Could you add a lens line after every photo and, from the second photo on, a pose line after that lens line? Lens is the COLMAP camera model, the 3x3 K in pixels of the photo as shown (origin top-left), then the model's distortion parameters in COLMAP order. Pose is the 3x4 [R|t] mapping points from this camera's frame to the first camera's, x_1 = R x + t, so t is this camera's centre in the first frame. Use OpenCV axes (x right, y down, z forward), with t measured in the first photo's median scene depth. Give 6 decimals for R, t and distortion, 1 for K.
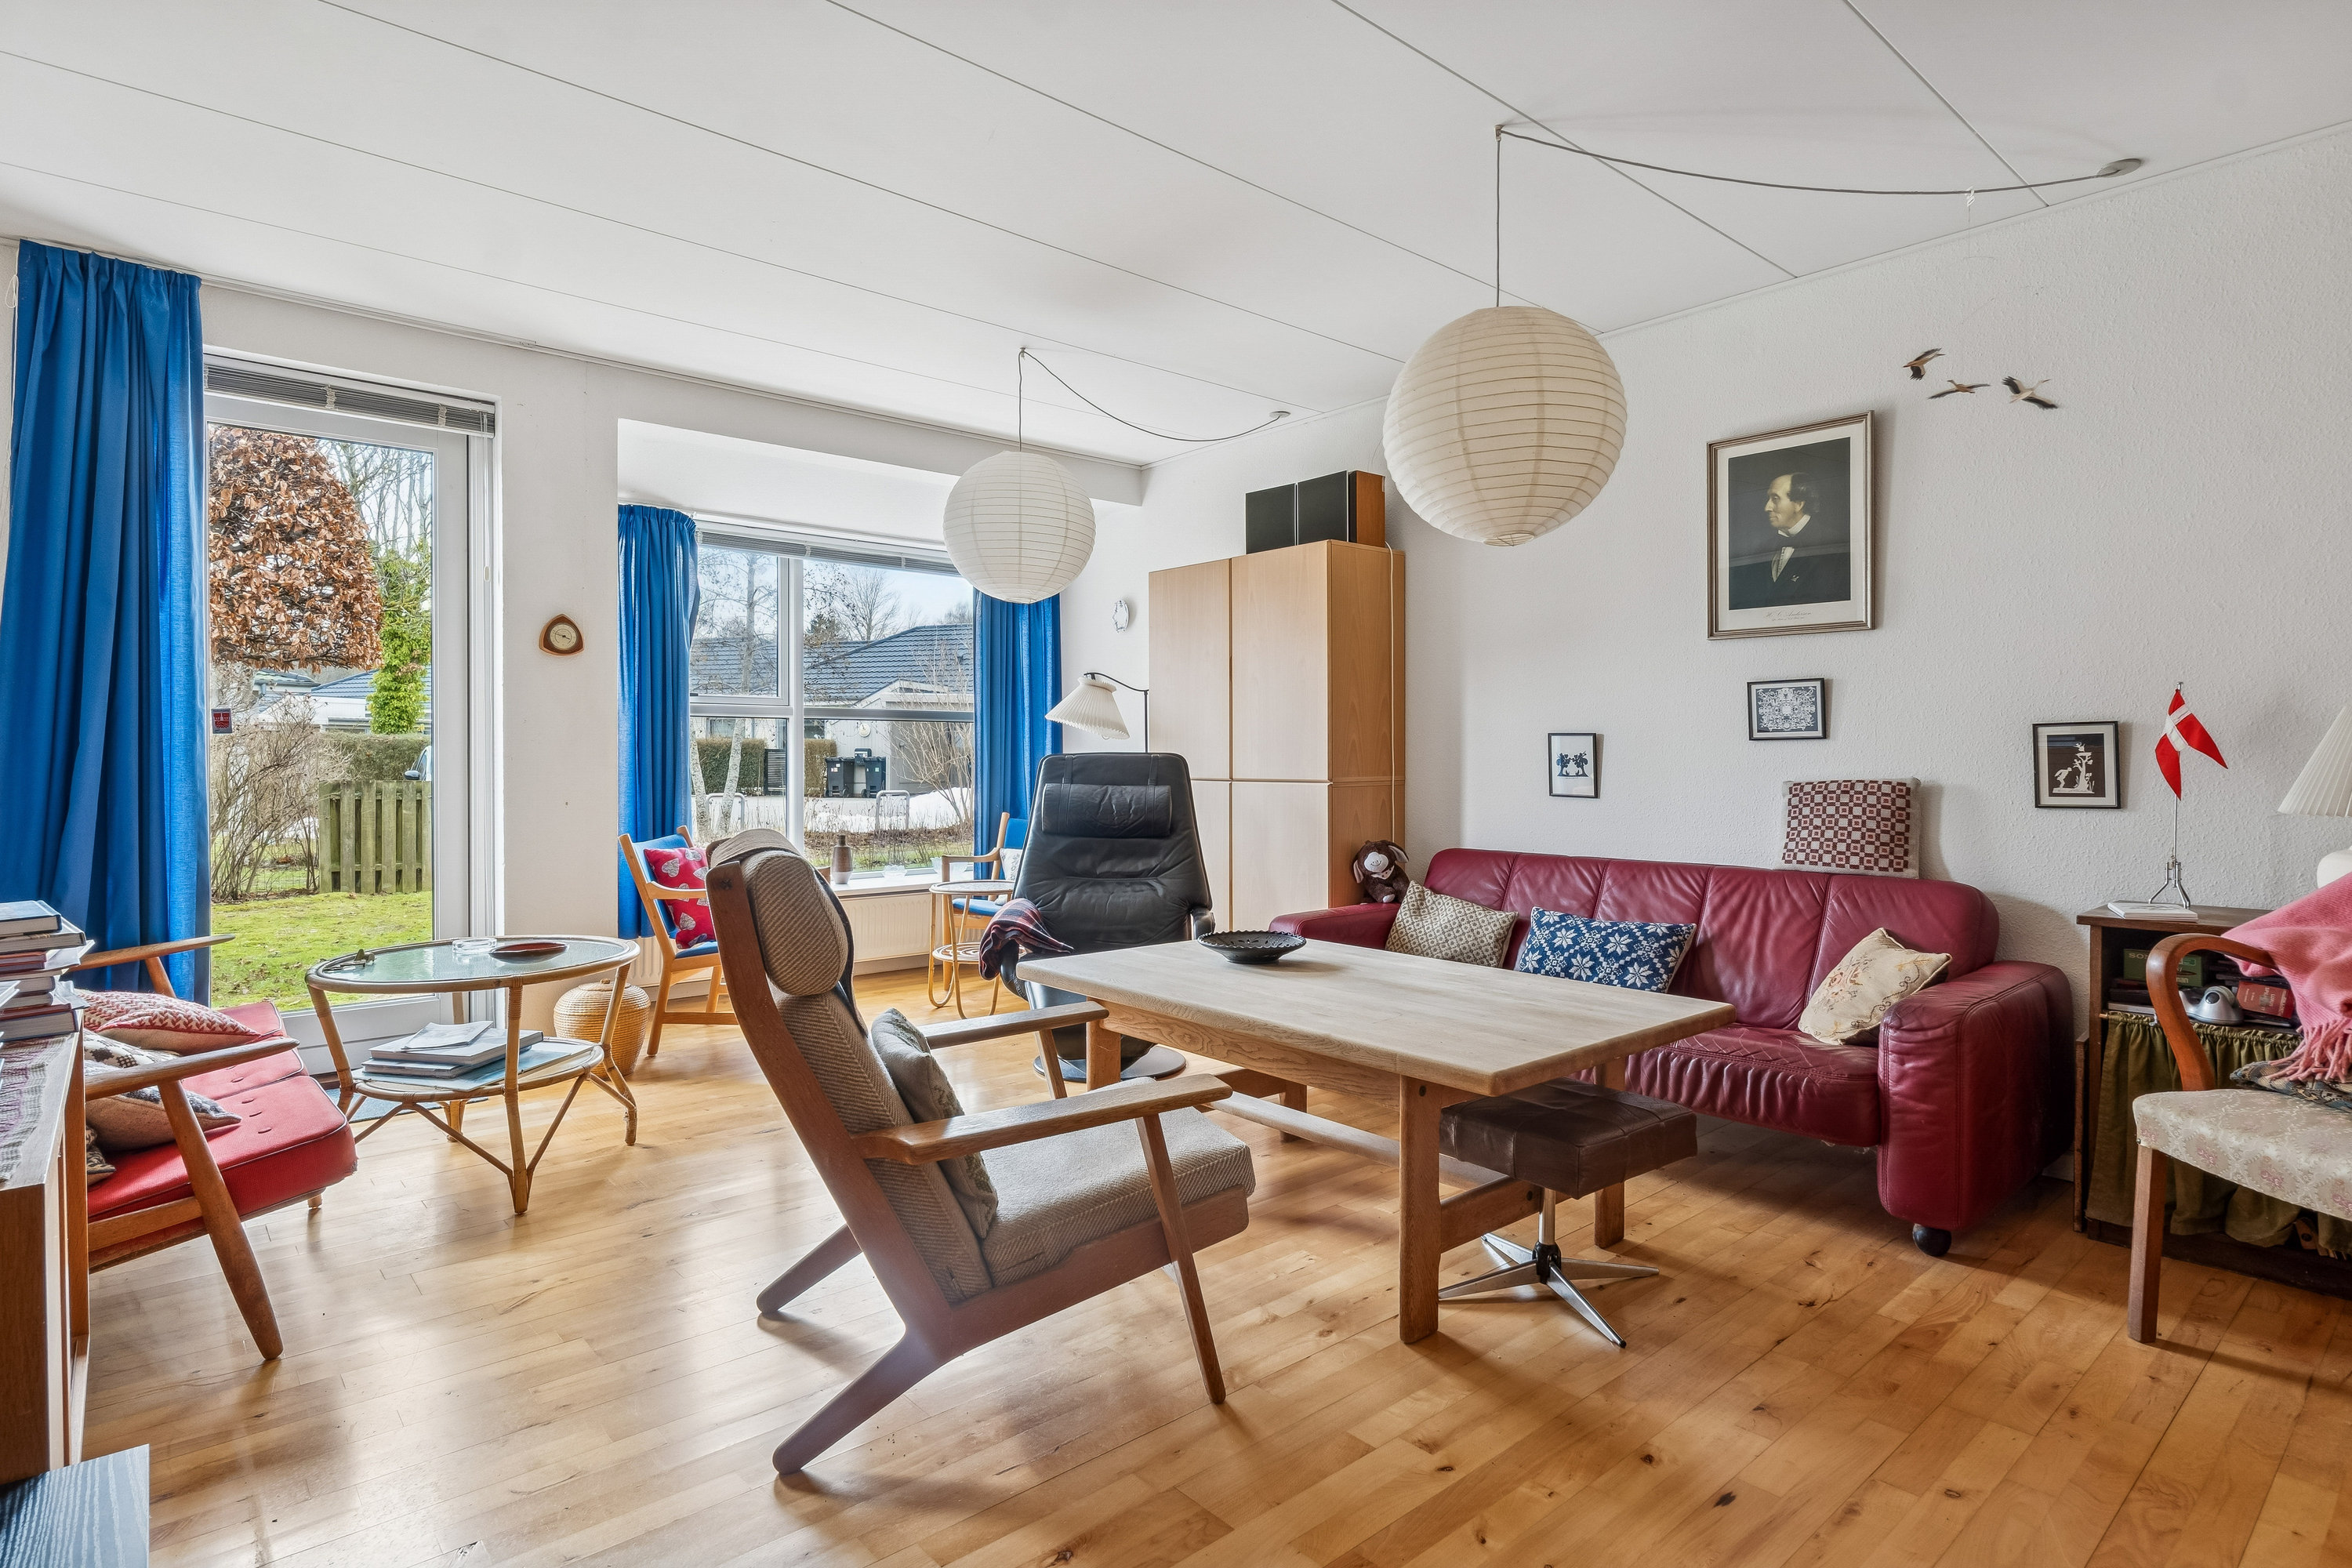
lens RADIAL K [[1222.1, 0, 1192.4], [0, 1222.1, 764.0], [0, 0, 1]] dist [-0.001638, -0.001246]
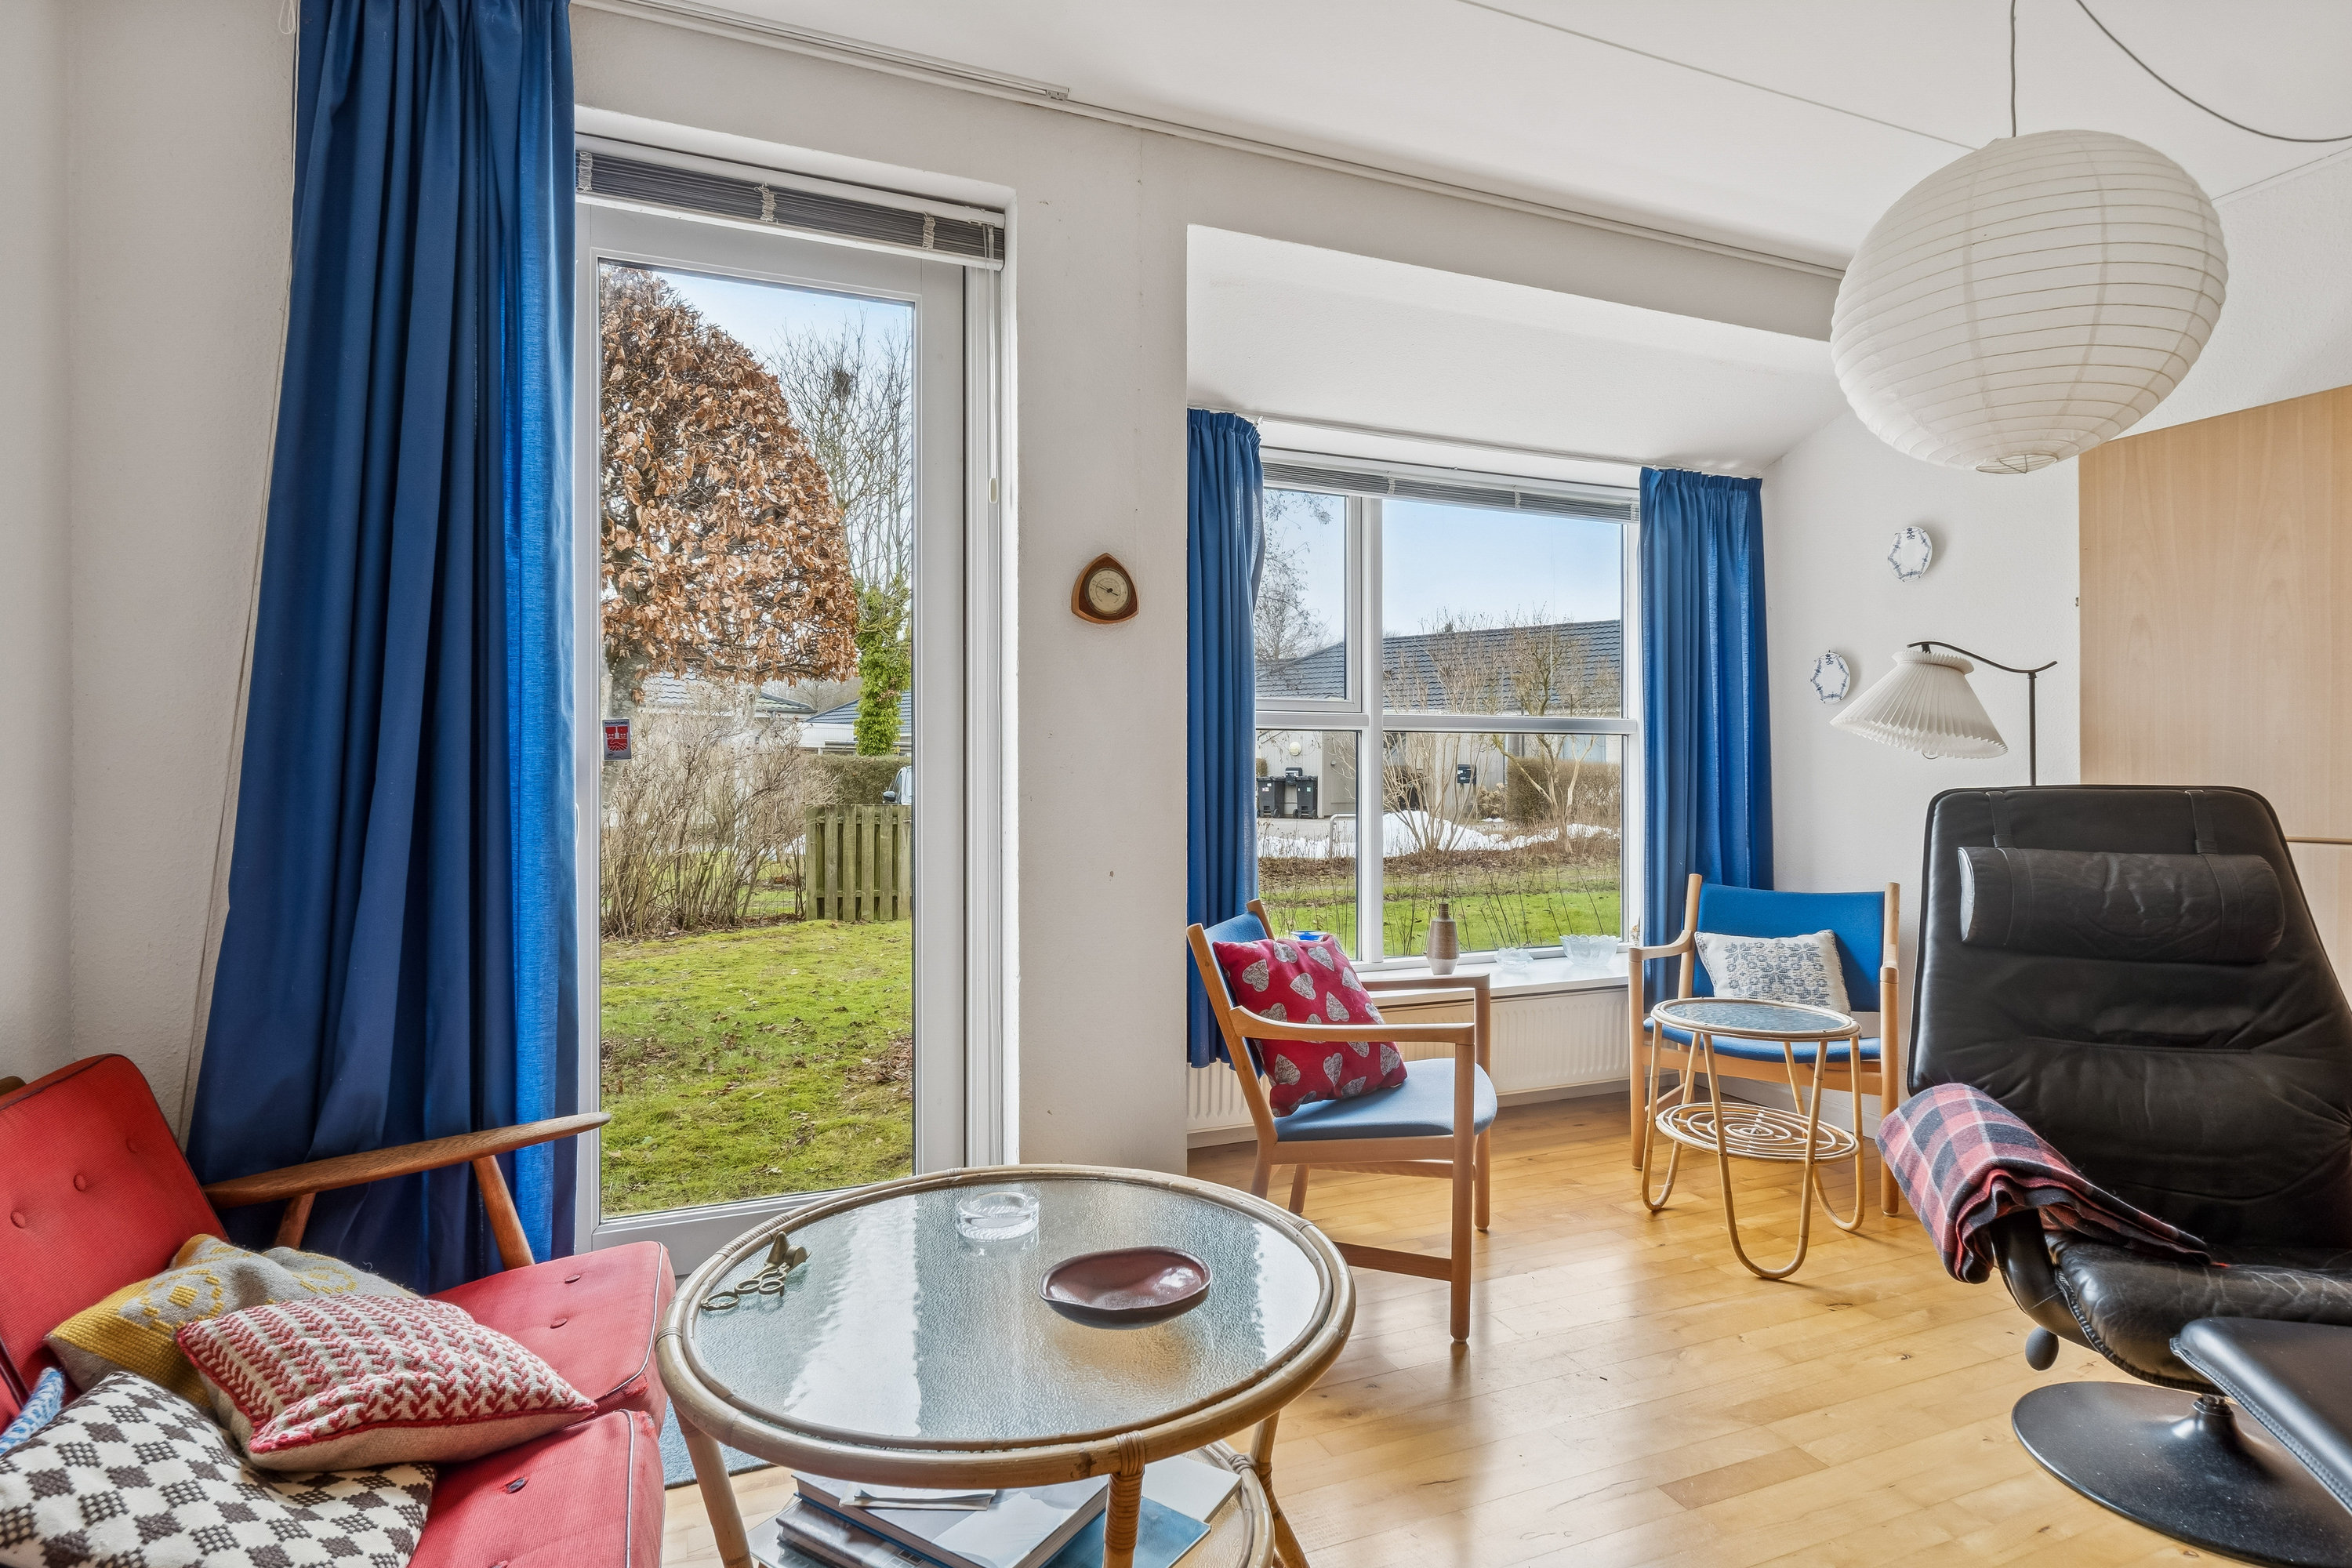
lens RADIAL K [[1222.1, 0, 1192.4], [0, 1222.1, 764.0], [0, 0, 1]] dist [-0.001638, -0.001246]
pose [[0.947231, -0.005002, -0.320514, -0.262384], [0.000484, 0.999899, -0.014175, -0.011549], [0.320553, 0.013272, 0.947138, 0.415474]]
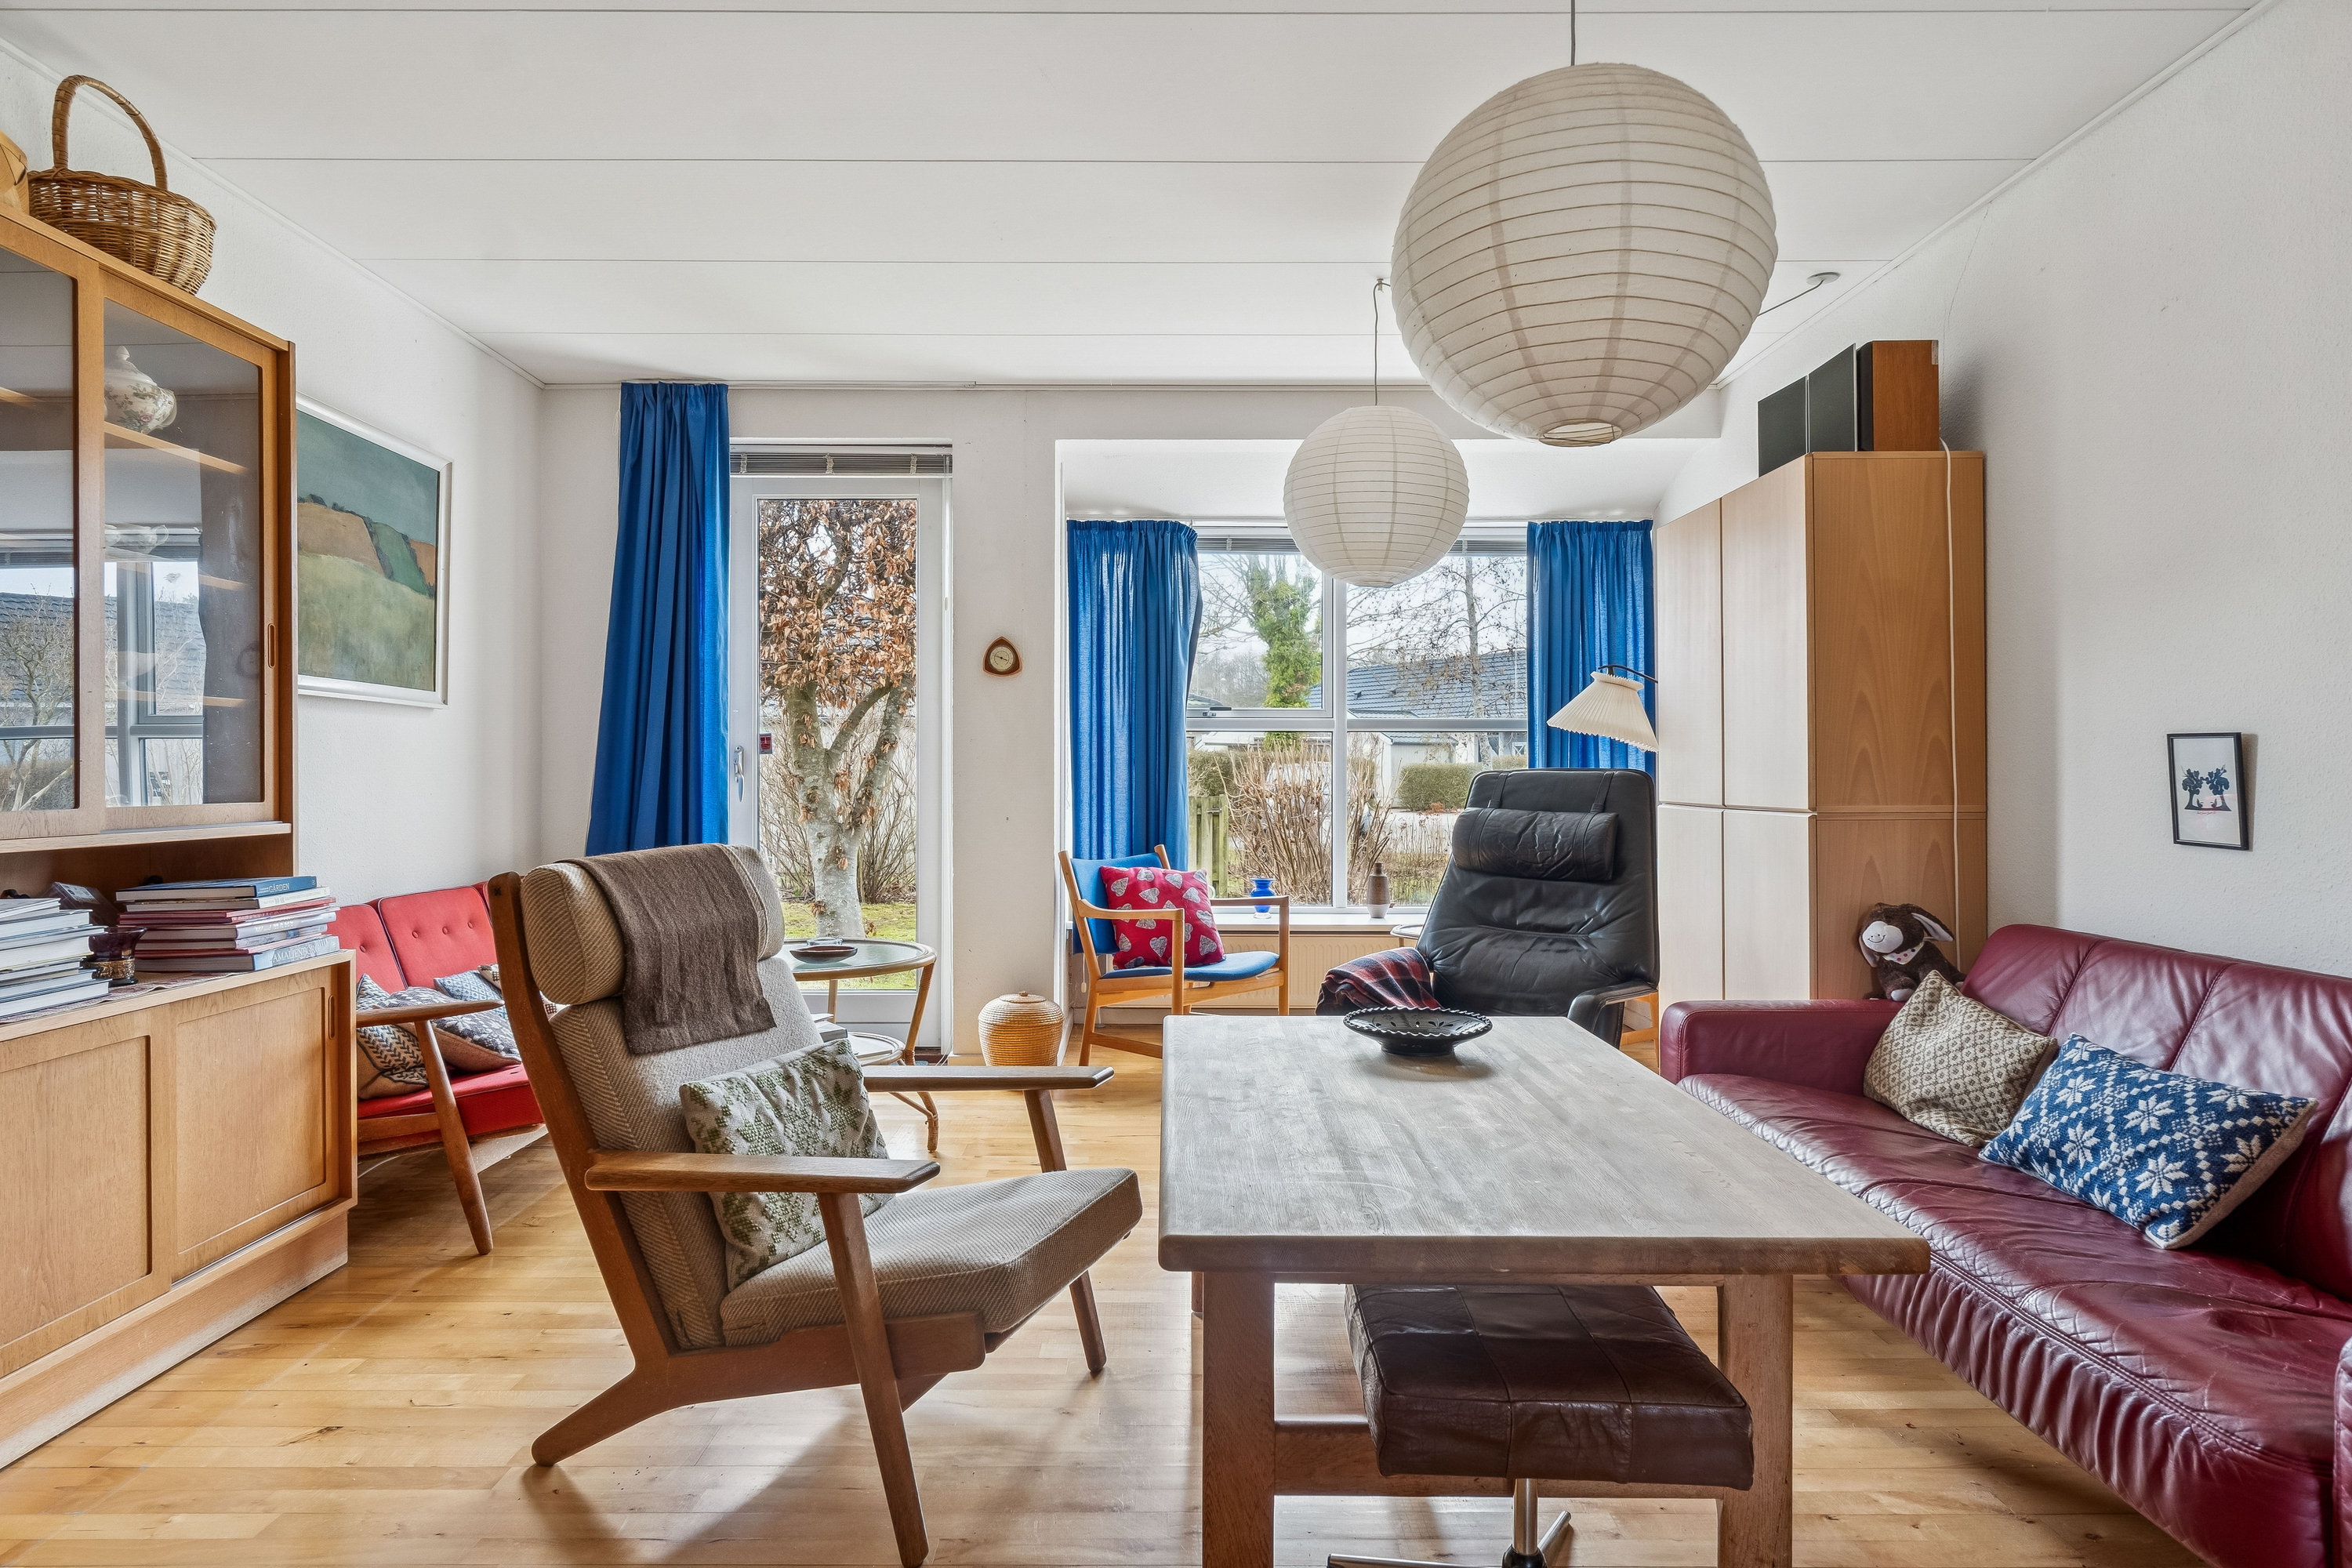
lens RADIAL K [[1390.7, 0, 1149.1], [0, 1390.7, 776.7], [0, 0, 1]] dist [-0.000623, -0.001581]
pose [[0.748544, 0.001928, -0.663083, 0.332141], [-0.004597, 0.999987, -0.002282, -0.001400], [0.663070, 0.004756, 0.748543, 0.178733]]
